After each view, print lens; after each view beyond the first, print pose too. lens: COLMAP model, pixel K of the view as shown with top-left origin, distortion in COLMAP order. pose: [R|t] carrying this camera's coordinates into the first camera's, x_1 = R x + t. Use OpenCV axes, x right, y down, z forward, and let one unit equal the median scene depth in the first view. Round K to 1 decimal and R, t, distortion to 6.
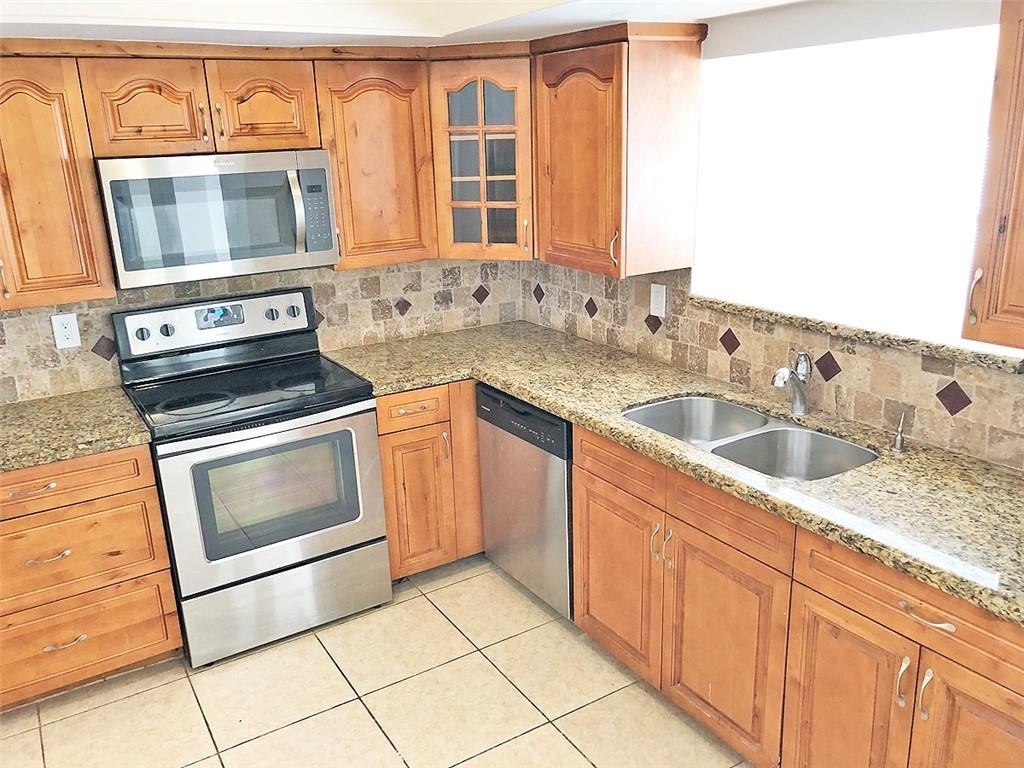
lens RADIAL K [[844.1, 0, 511.6], [0, 844.1, 379.6], [0, 0, 1]] dist [0.034470, -0.027268]
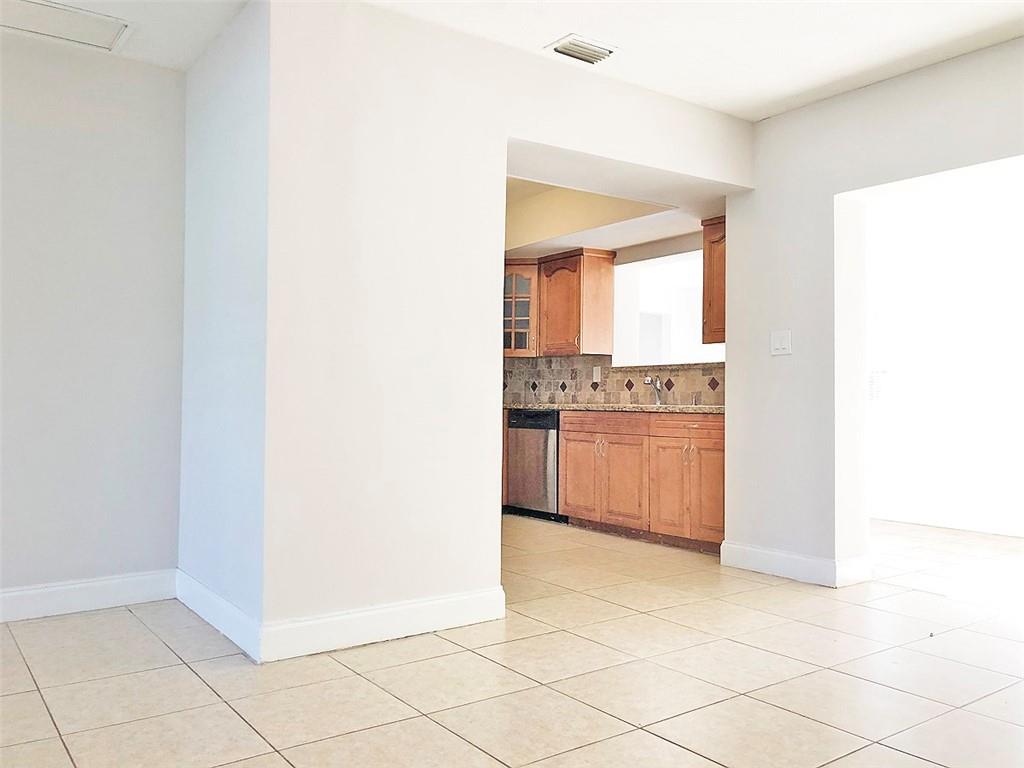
lens RADIAL K [[844.1, 0, 502.5], [0, 844.1, 383.4], [0, 0, 1]] dist [0.034470, -0.027268]
pose [[0.997421, 0.041195, 0.058774, -0.191033], [-0.021599, 0.953206, -0.301550, 0.591175], [-0.068446, 0.299503, 0.951637, -1.013629]]
